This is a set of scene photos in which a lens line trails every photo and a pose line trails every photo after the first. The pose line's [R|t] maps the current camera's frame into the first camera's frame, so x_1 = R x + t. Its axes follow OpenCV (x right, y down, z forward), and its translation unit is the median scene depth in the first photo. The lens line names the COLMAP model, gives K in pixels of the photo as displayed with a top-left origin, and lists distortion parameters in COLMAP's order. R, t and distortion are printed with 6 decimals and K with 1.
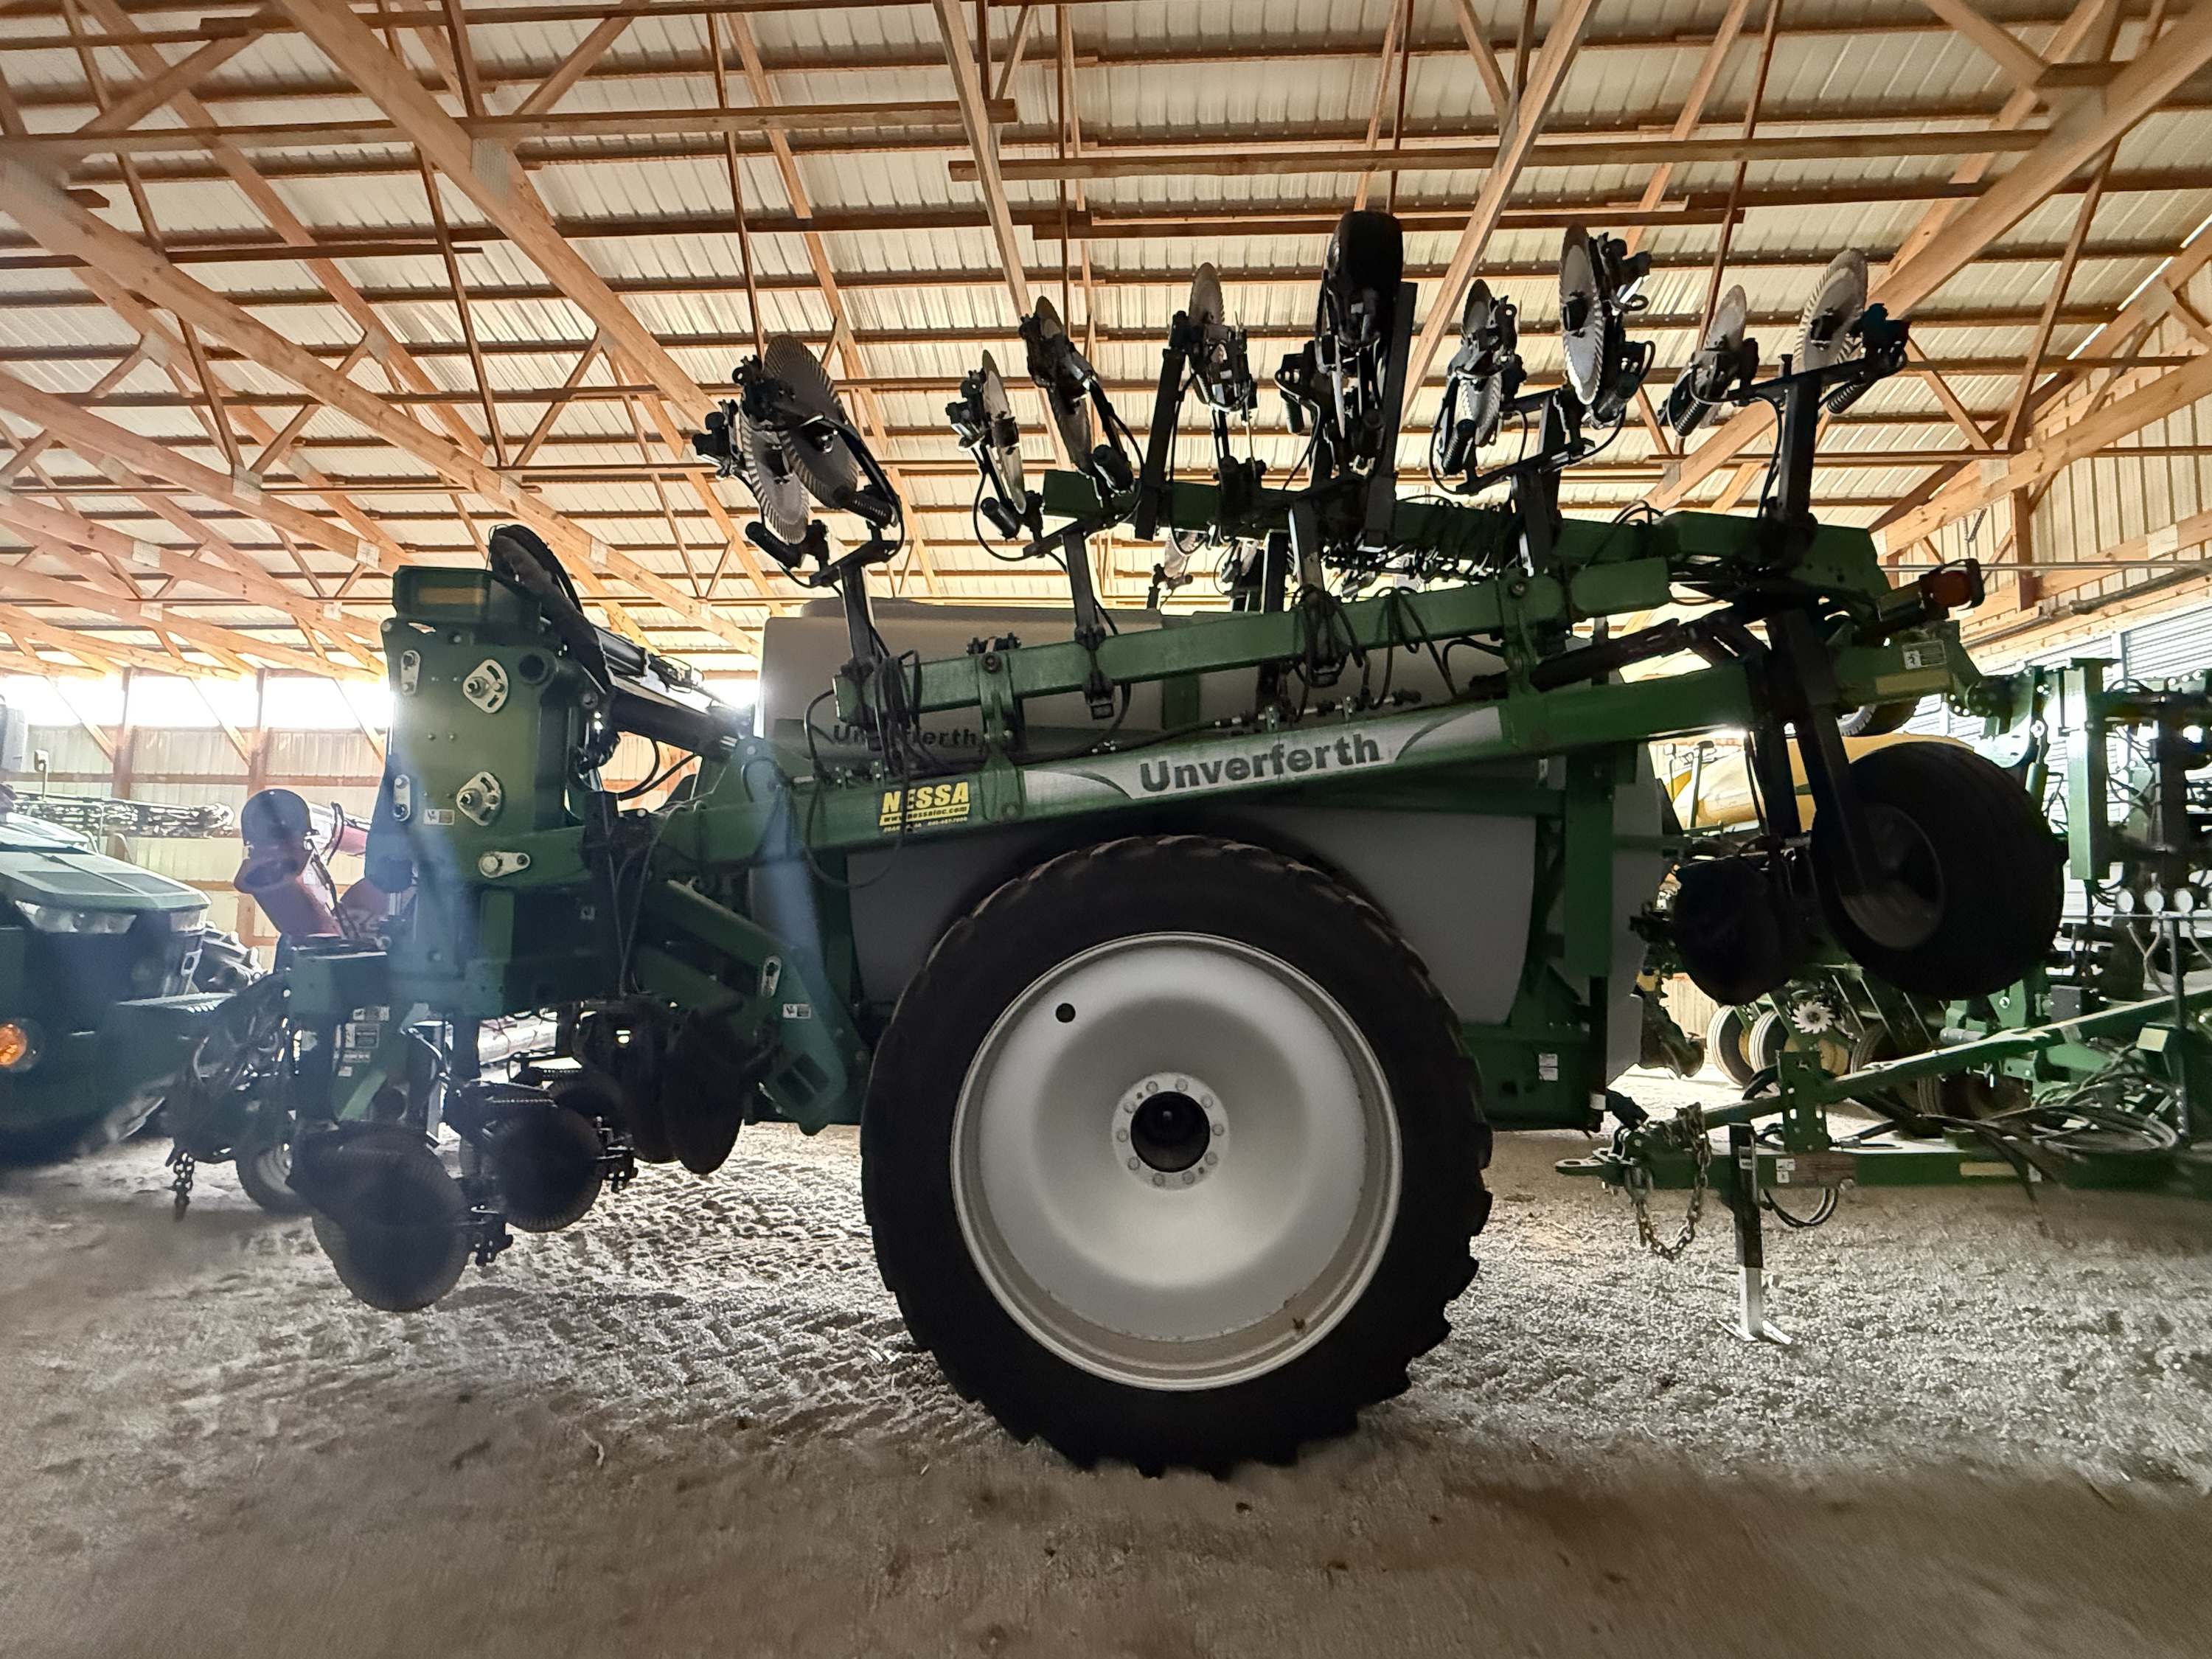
lens RADIAL K [[1019.2, 0, 1108.7], [0, 1019.2, 849.1], [0, 0, 1]] dist [0.002432, -0.000550]
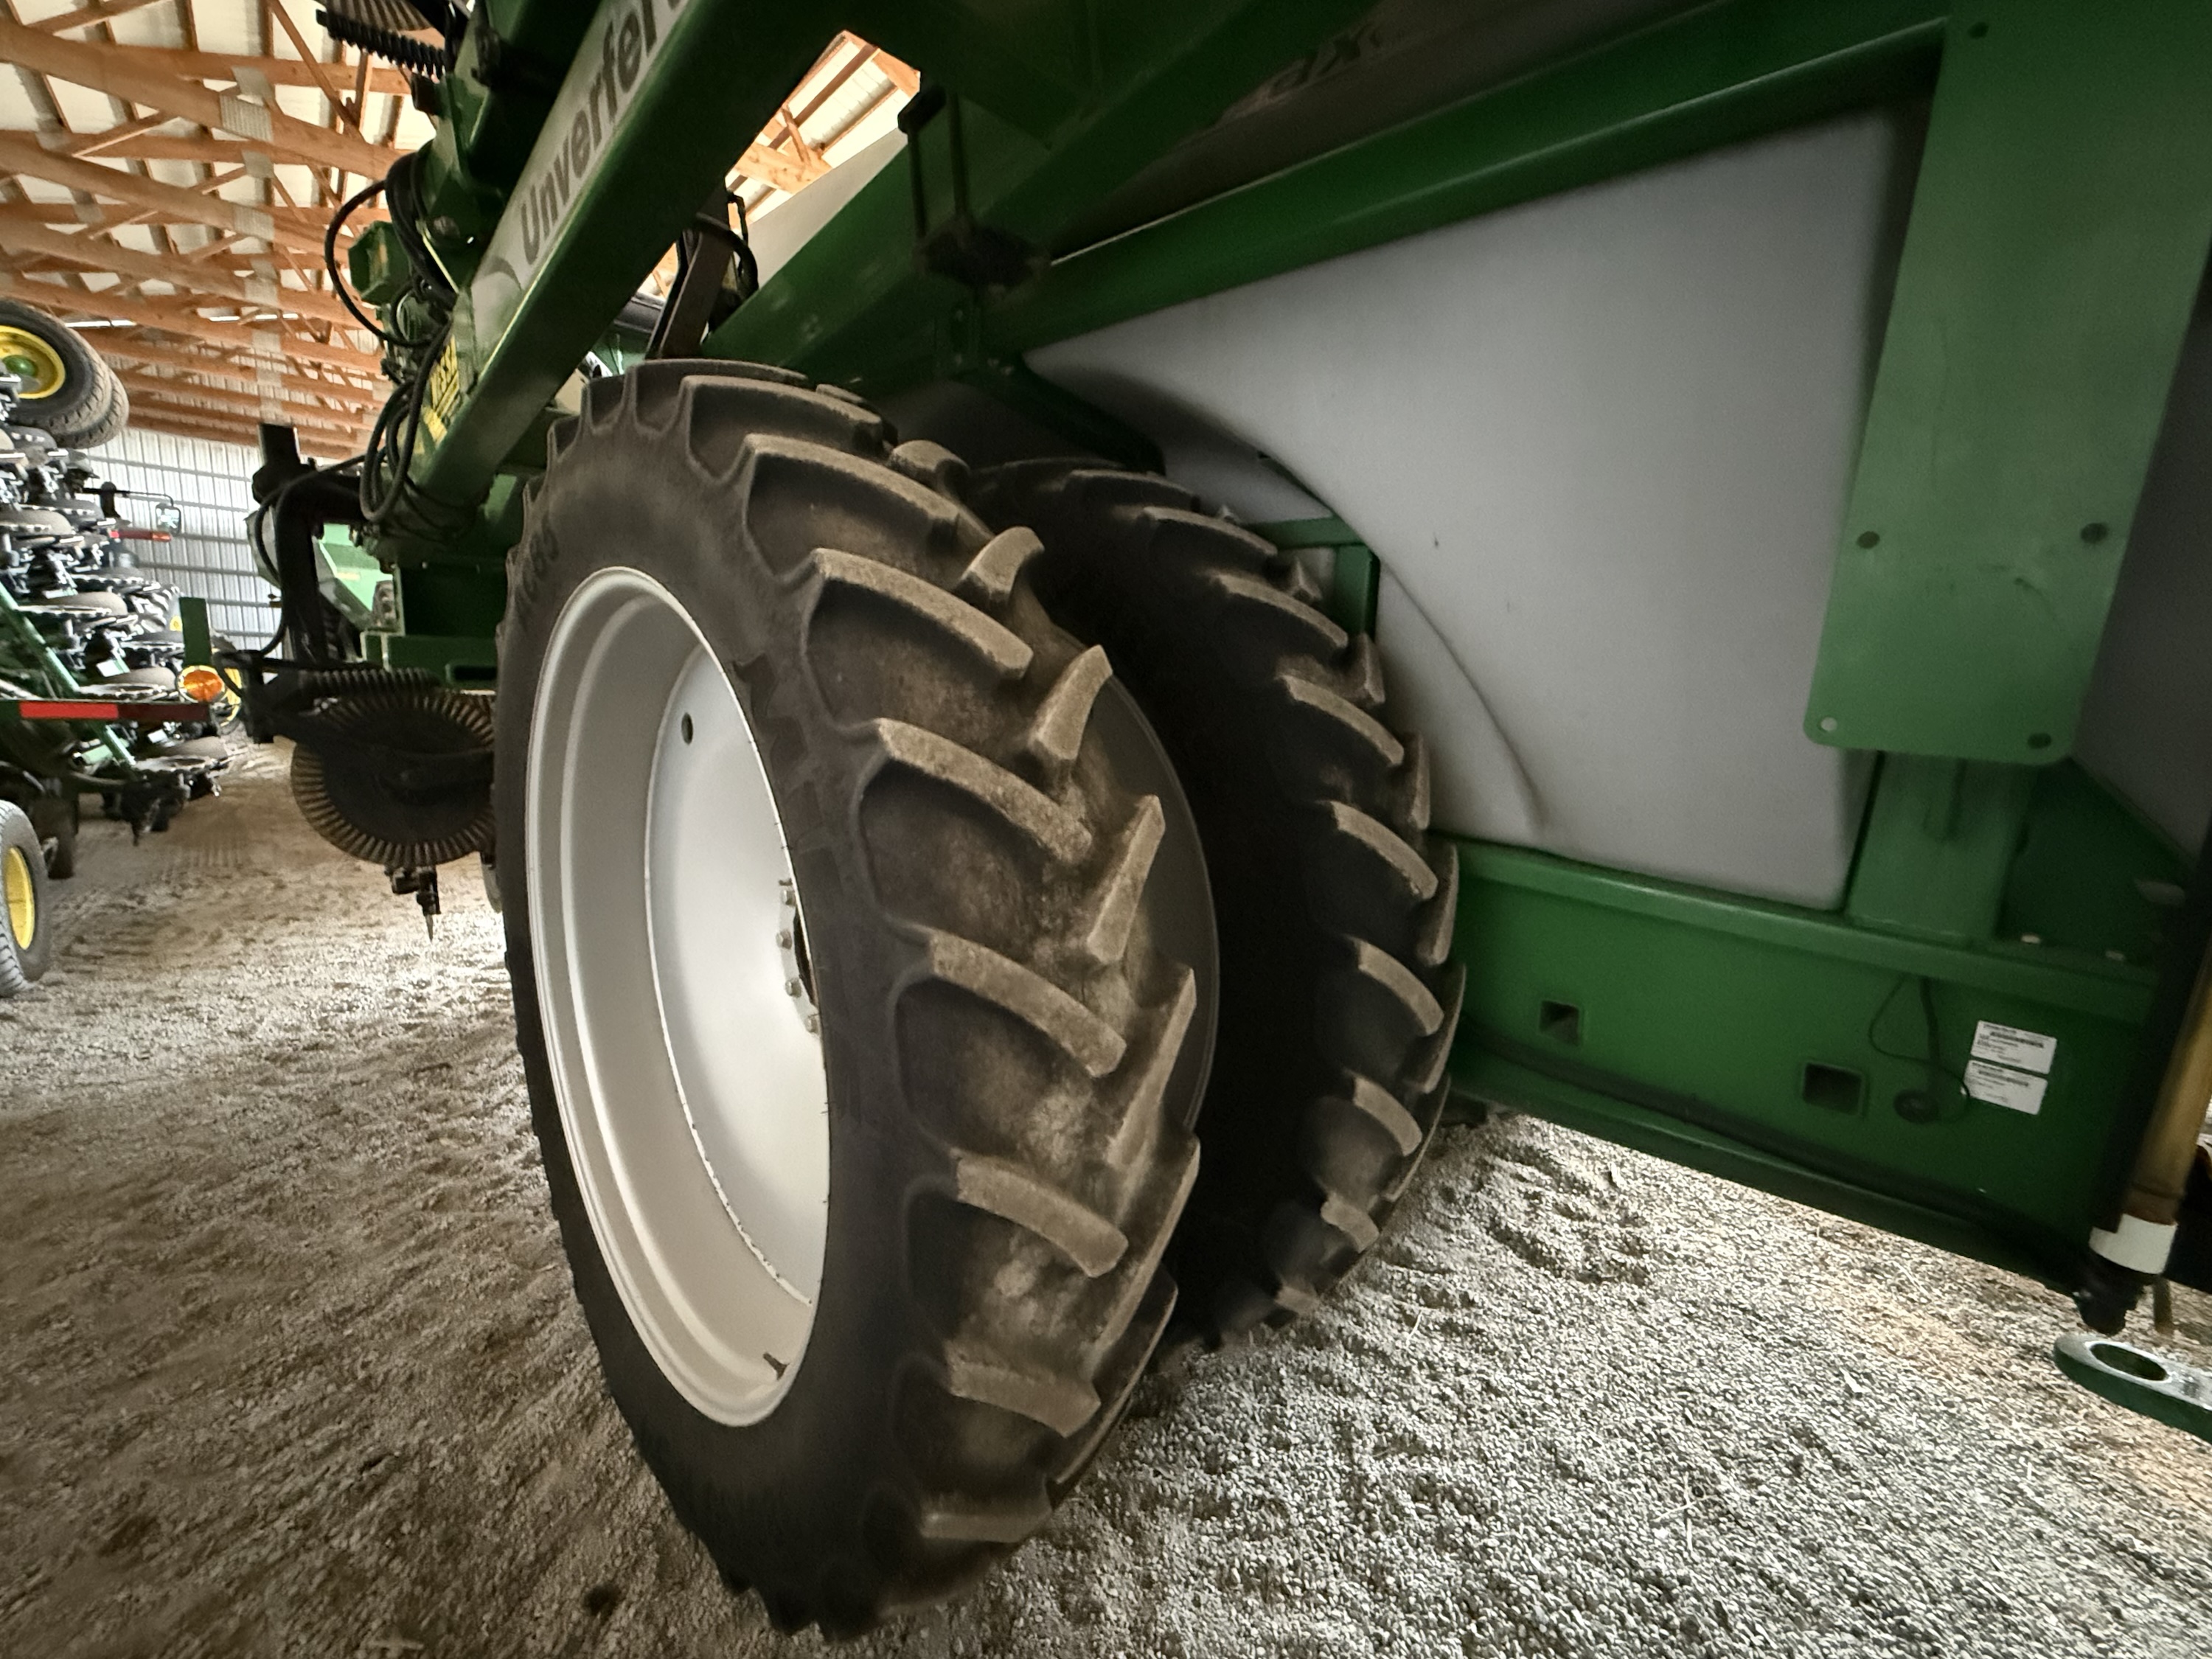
lens RADIAL K [[886.1, 0, 1101.9], [0, 886.1, 833.7], [0, 0, 1]] dist [0.001402, -0.000283]
pose [[0.713185, 0.147473, -0.685288, 0.509595], [-0.005186, 0.978702, 0.205219, 0.108375], [0.700957, -0.142805, 0.698760, 0.768619]]
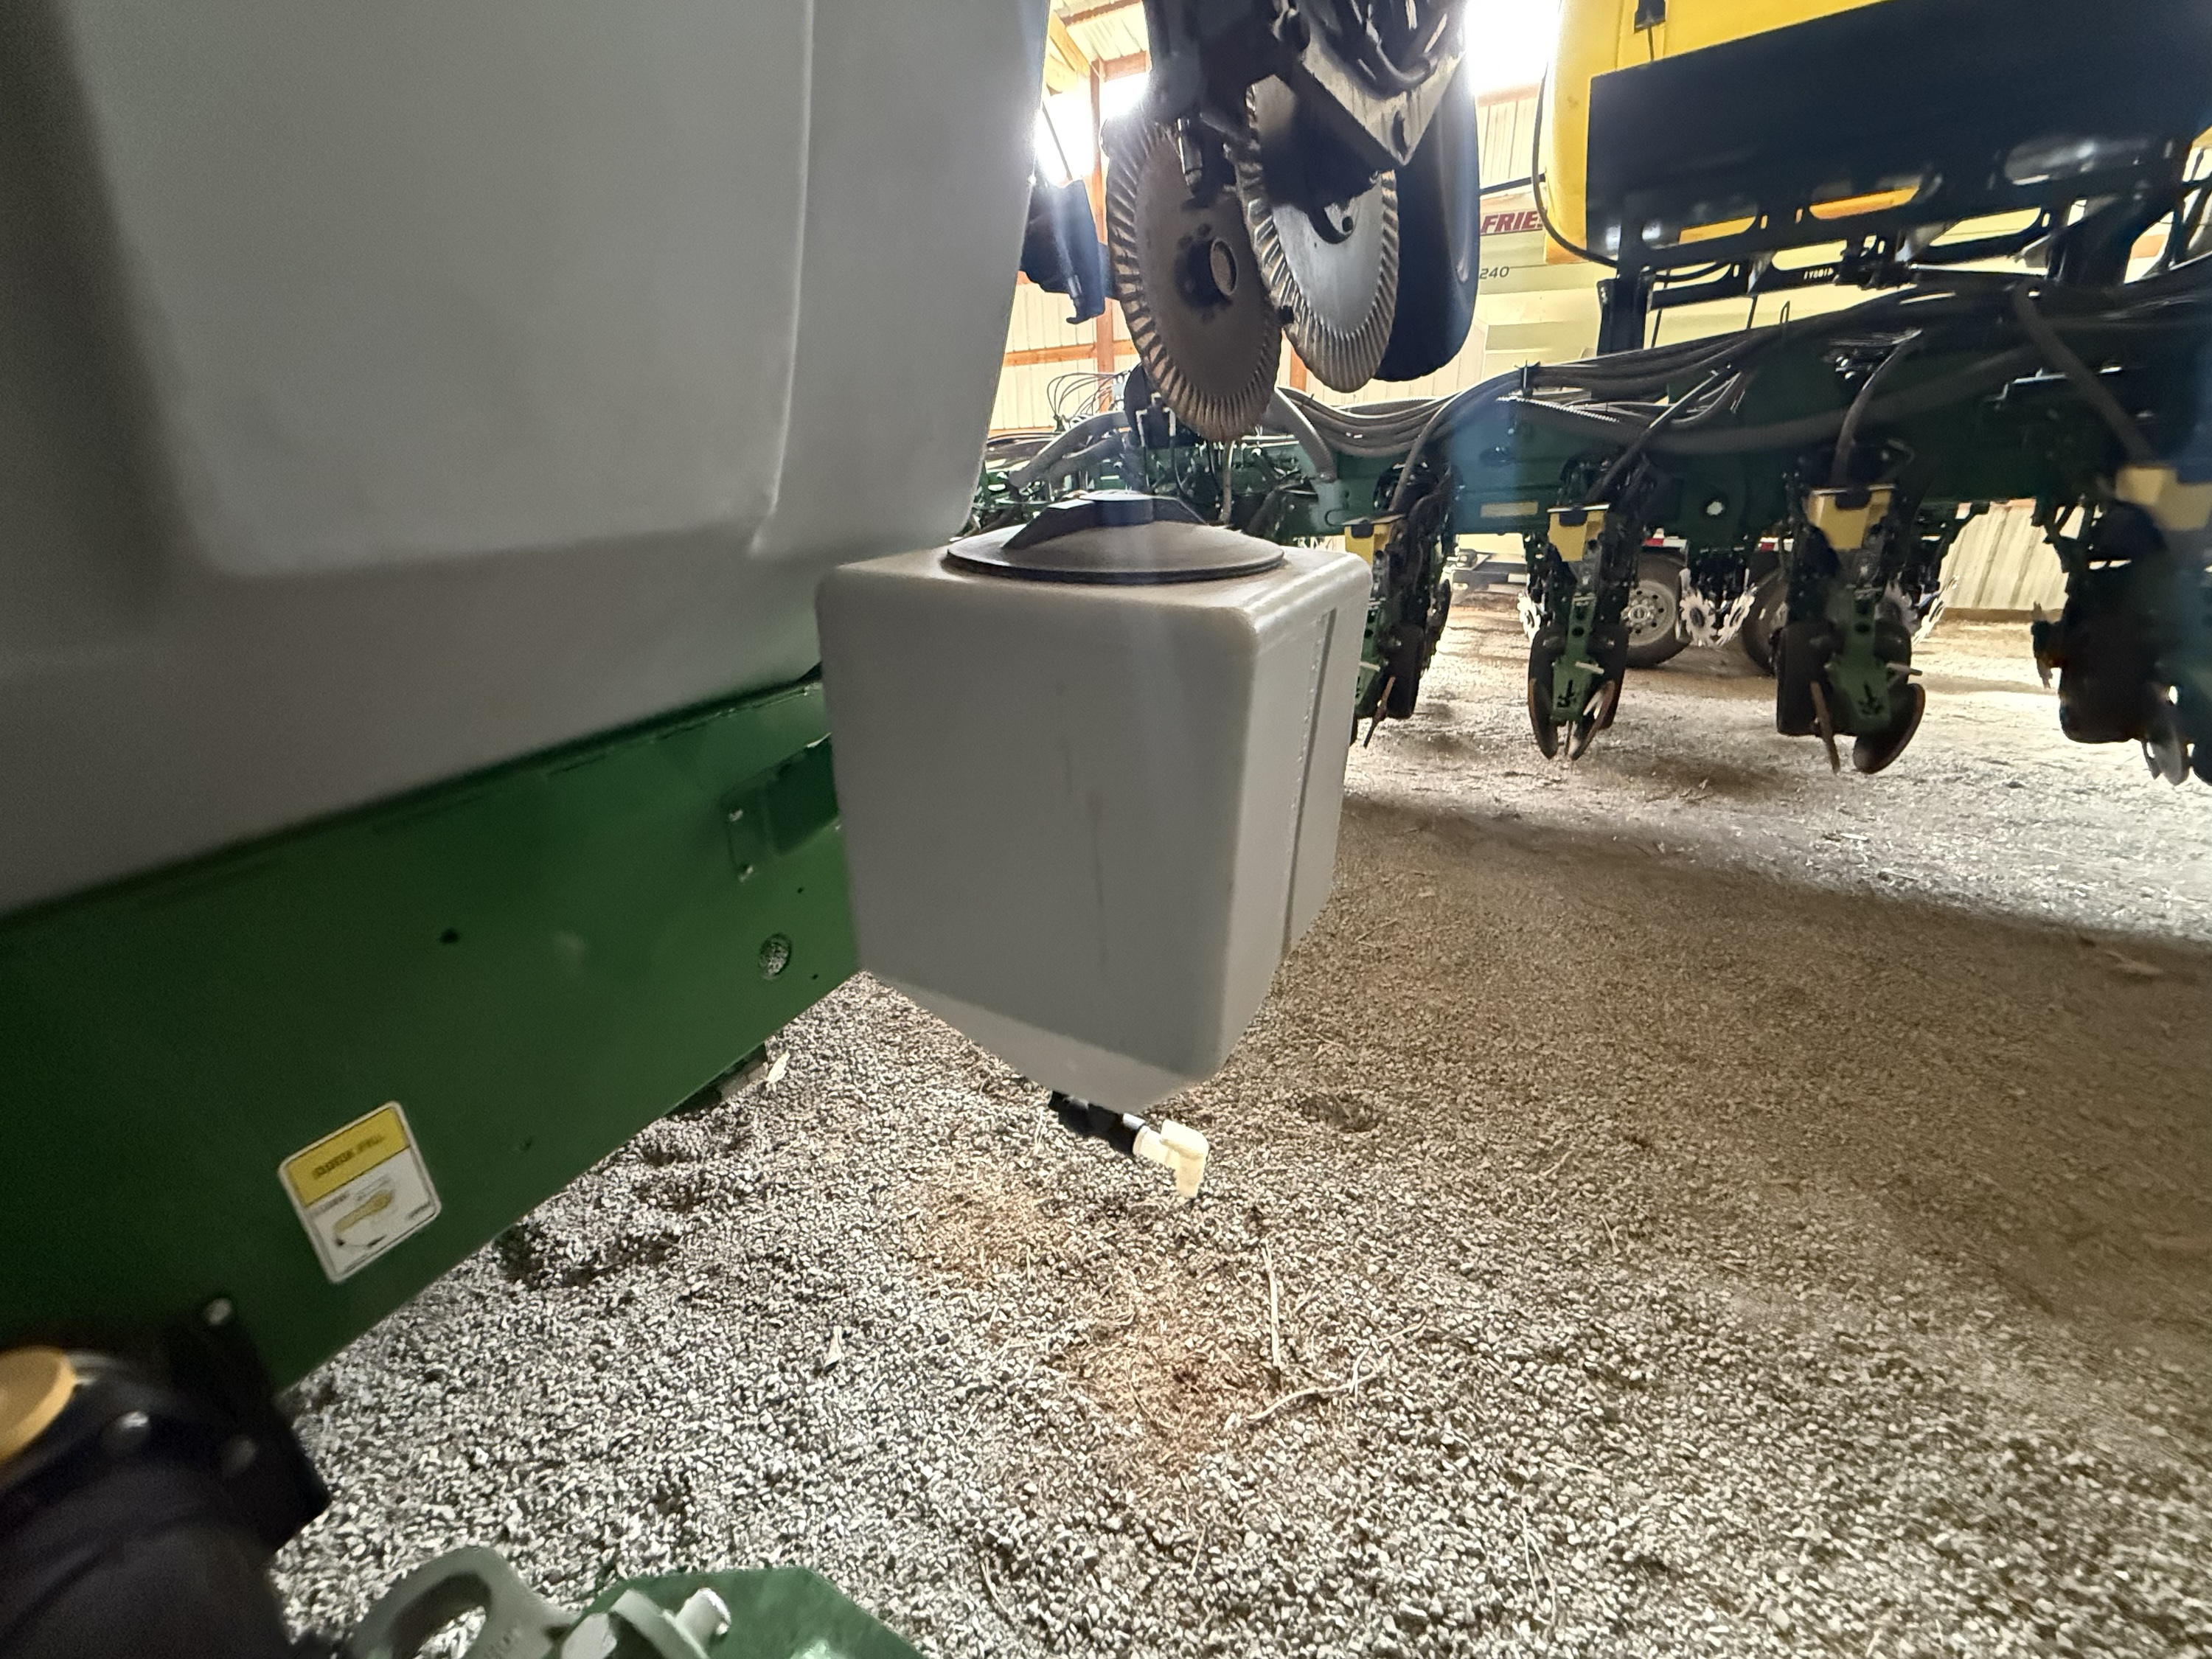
lens RADIAL K [[886.1, 0, 1097.0], [0, 886.1, 827.5], [0, 0, 1]] dist [0.001402, -0.000283]
pose [[0.899601, 0.117731, -0.420543, 0.782494], [0.076364, 0.905733, 0.416912, 0.176134], [0.429983, -0.407169, 0.805809, 1.278511]]
